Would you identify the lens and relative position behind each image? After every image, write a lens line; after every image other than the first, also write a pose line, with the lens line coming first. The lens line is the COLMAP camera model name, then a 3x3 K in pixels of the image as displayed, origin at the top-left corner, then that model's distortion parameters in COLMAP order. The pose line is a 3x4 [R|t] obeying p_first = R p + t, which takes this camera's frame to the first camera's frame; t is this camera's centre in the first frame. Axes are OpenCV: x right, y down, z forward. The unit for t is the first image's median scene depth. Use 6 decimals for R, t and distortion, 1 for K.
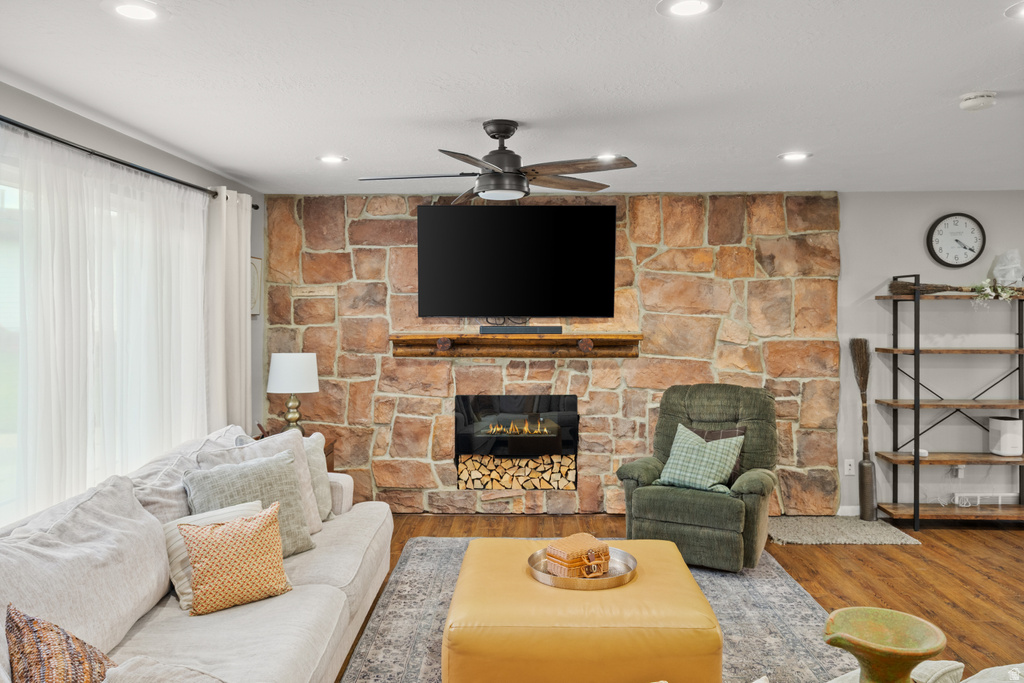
lens RADIAL K [[763.3, 0, 509.7], [0, 763.3, 305.3], [0, 0, 1]] dist [0.008702, 0.002199]
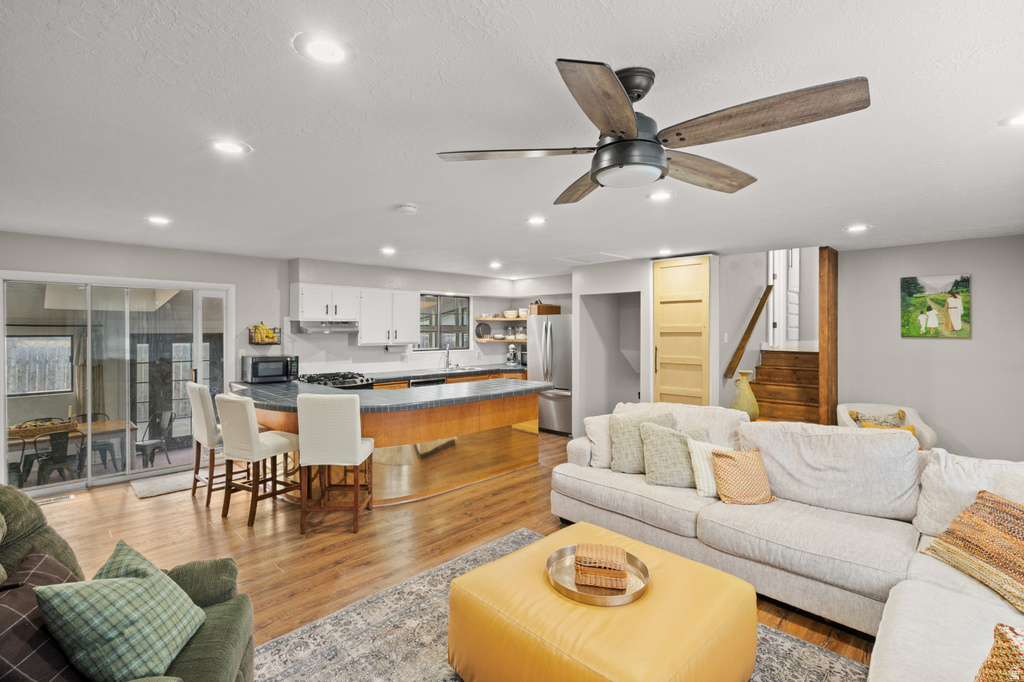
lens RADIAL K [[471.0, 0, 512.8], [0, 471.0, 334.7], [0, 0, 1]] dist [-0.001230, 0.001199]
pose [[-0.729383, -0.005967, 0.684080, -0.152132], [-0.001877, 0.999976, 0.006721, 0.002946], [-0.684103, 0.003618, -0.729376, 0.886091]]
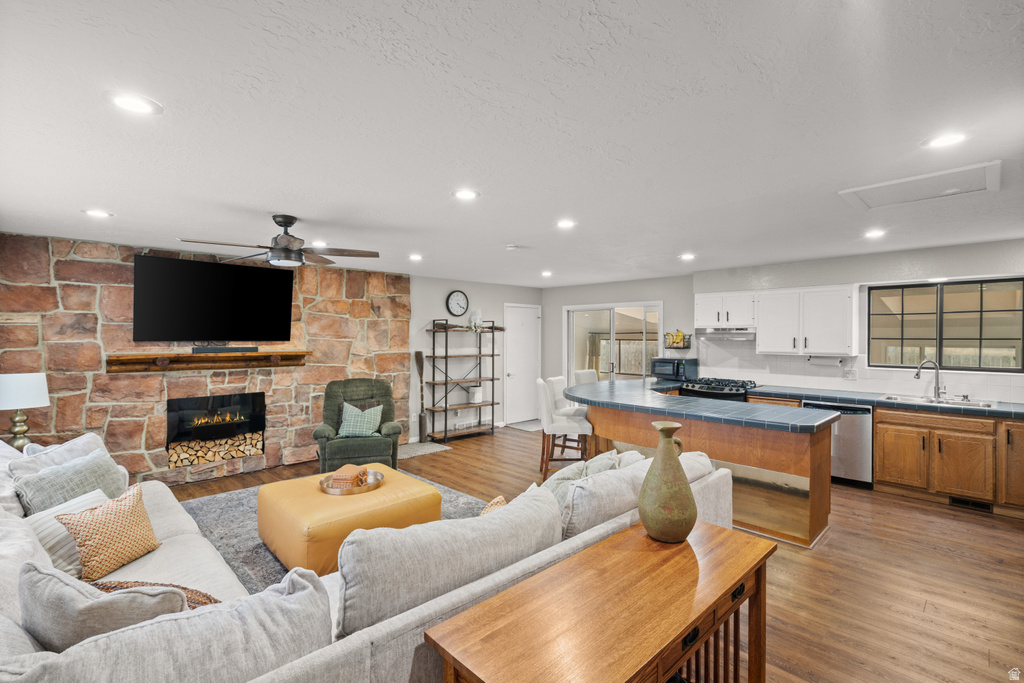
lens RADIAL K [[471.0, 0, 506.7], [0, 471.0, 346.4], [0, 0, 1]] dist [-0.001230, 0.001199]
pose [[0.703400, -0.012924, 0.710677, -0.240068], [-0.007305, 0.999650, 0.025409, -0.000906], [-0.710757, -0.023065, 0.703060, -0.004978]]
